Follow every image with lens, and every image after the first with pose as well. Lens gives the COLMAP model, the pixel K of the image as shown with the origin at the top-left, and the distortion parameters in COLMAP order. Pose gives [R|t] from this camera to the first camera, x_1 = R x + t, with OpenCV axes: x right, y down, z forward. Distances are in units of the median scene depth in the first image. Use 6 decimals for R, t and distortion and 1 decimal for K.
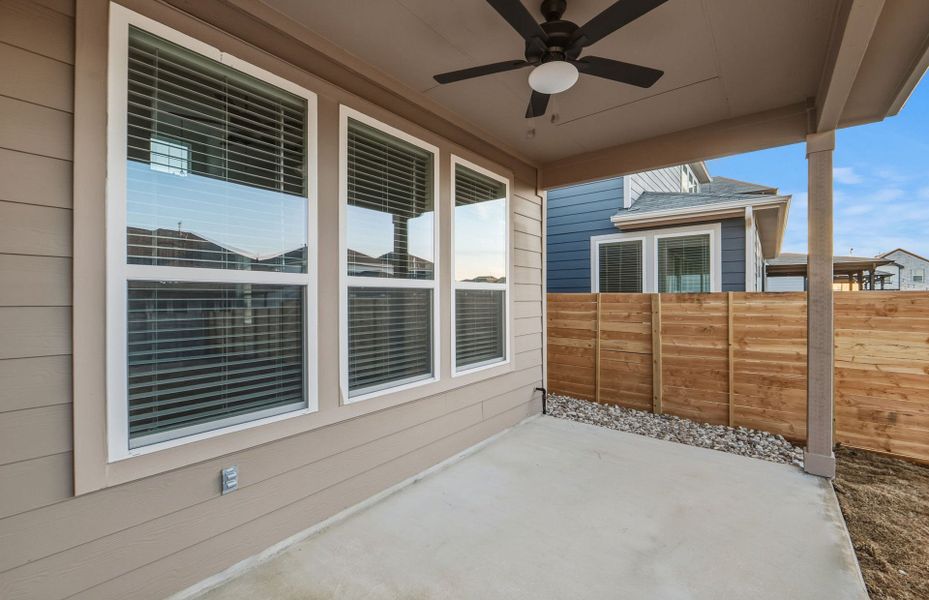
lens RADIAL K [[388.5, 0, 466.6], [0, 388.5, 299.4], [0, 0, 1]] dist [-0.007553, -0.000337]
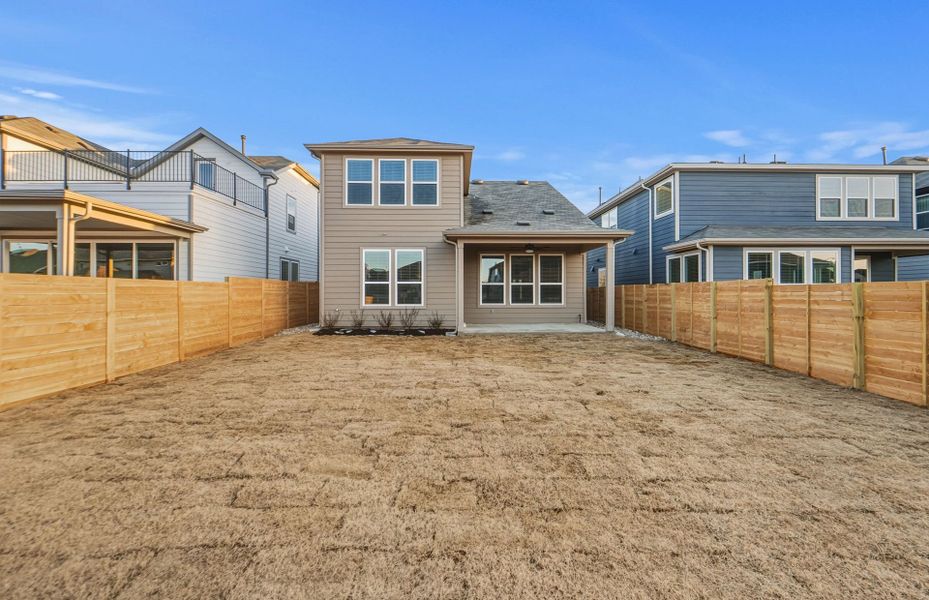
lens RADIAL K [[388.5, 0, 462.0], [0, 388.5, 293.5], [0, 0, 1]] dist [-0.007553, -0.000337]
pose [[0.627590, 0.001519, -0.778543, 1.733962], [-0.000738, 0.999999, 0.001355, 0.040075], [0.778544, -0.000276, 0.627590, -1.500541]]
